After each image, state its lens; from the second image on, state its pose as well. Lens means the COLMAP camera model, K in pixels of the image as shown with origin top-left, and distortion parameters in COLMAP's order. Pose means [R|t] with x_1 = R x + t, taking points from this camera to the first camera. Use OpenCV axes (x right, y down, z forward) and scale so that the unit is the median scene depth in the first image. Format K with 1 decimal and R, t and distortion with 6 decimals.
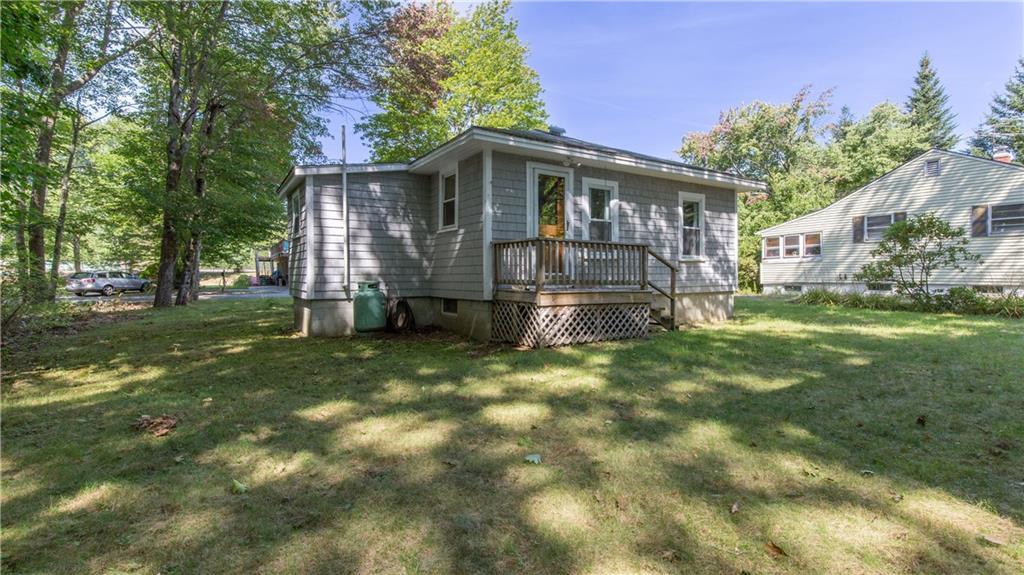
lens RADIAL K [[484.2, 0, 511.0], [0, 484.2, 288.4], [0, 0, 1]] dist [-0.002937, -0.000127]
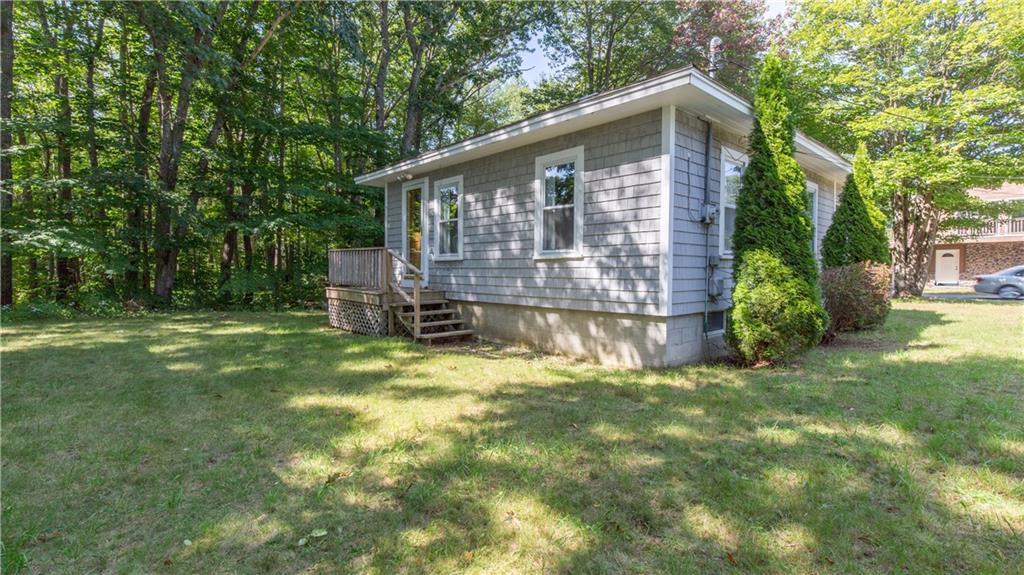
lens RADIAL K [[484.2, 0, 511.3], [0, 484.2, 285.8], [0, 0, 1]] dist [-0.002937, -0.000127]
pose [[0.161699, 0.033808, -0.986261, 0.983222], [-0.028583, 0.999154, 0.029564, -0.036266], [0.986426, 0.023410, 0.162528, 0.823010]]
